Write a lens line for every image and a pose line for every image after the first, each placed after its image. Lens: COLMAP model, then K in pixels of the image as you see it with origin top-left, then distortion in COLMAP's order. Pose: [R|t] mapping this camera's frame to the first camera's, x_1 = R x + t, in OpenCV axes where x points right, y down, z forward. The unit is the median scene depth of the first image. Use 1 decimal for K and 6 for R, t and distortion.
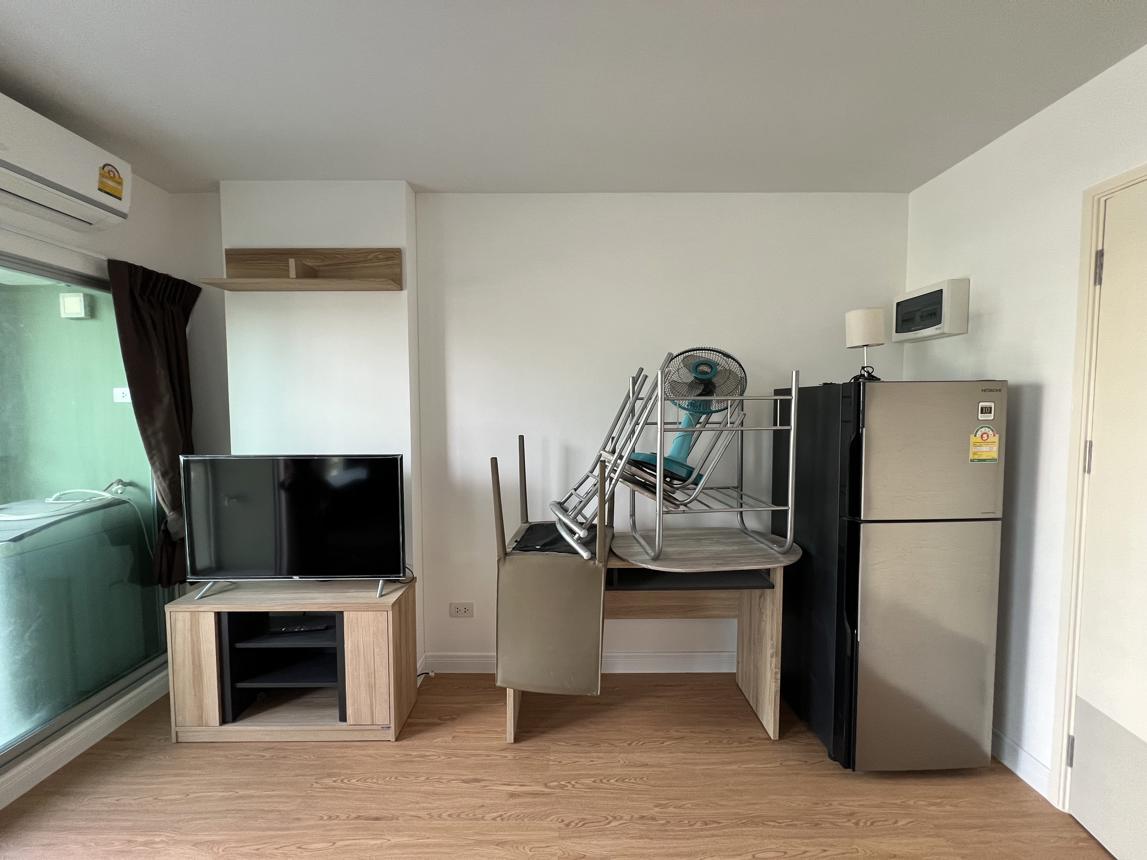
lens RADIAL K [[459.2, 0, 573.0], [0, 459.2, 431.1], [0, 0, 1]] dist [-0.002718, 0.000649]
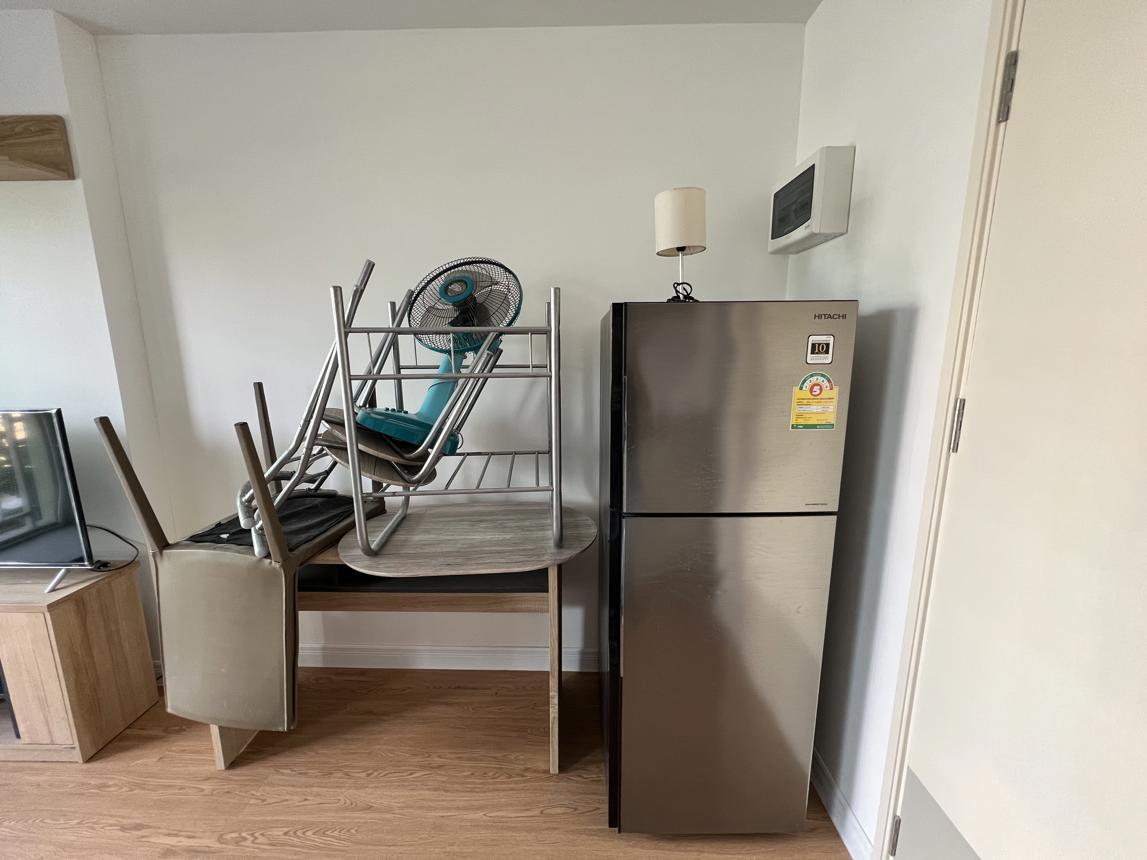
lens RADIAL K [[459.2, 0, 573.0], [0, 459.2, 431.1], [0, 0, 1]] dist [-0.002718, 0.000649]
pose [[0.999647, 0.006445, -0.025768, 0.502395], [-0.003171, 0.992134, 0.125144, -0.008917], [0.026371, -0.125018, 0.991804, 0.301363]]
